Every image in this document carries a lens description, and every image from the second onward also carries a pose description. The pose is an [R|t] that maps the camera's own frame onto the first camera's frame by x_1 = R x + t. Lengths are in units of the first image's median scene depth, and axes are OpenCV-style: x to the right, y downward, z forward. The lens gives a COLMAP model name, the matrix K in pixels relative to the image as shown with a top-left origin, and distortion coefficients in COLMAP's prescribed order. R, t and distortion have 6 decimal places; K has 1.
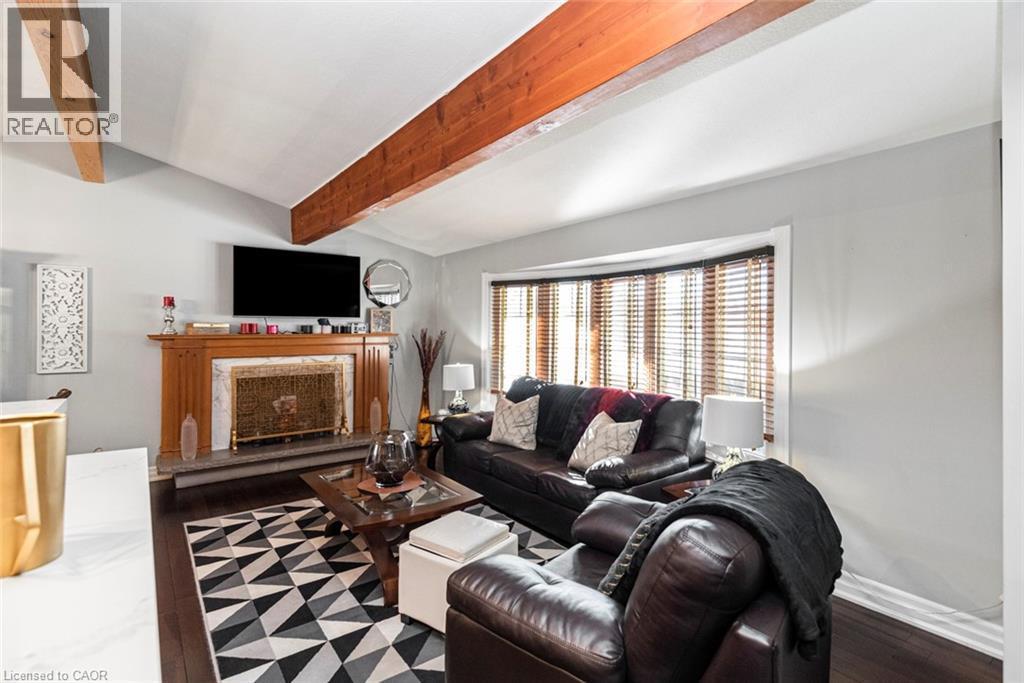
lens RADIAL K [[492.2, 0, 545.9], [0, 492.2, 325.3], [0, 0, 1]] dist [0.004487, 0.000380]
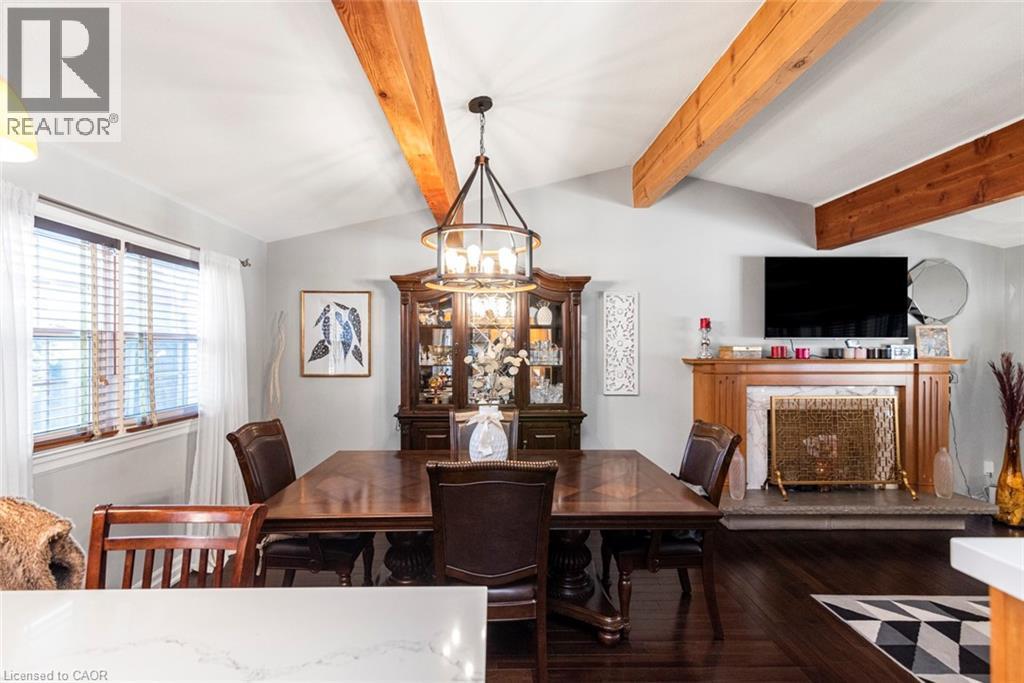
lens RADIAL K [[463.3, 0, 503.6], [0, 463.3, 347.0], [0, 0, 1]] dist [0.009303, 0.000165]
pose [[0.782819, -0.005674, -0.622223, -0.485497], [0.003644, 0.999983, -0.004535, -0.000598], [0.622238, 0.001283, 0.782827, 0.069961]]
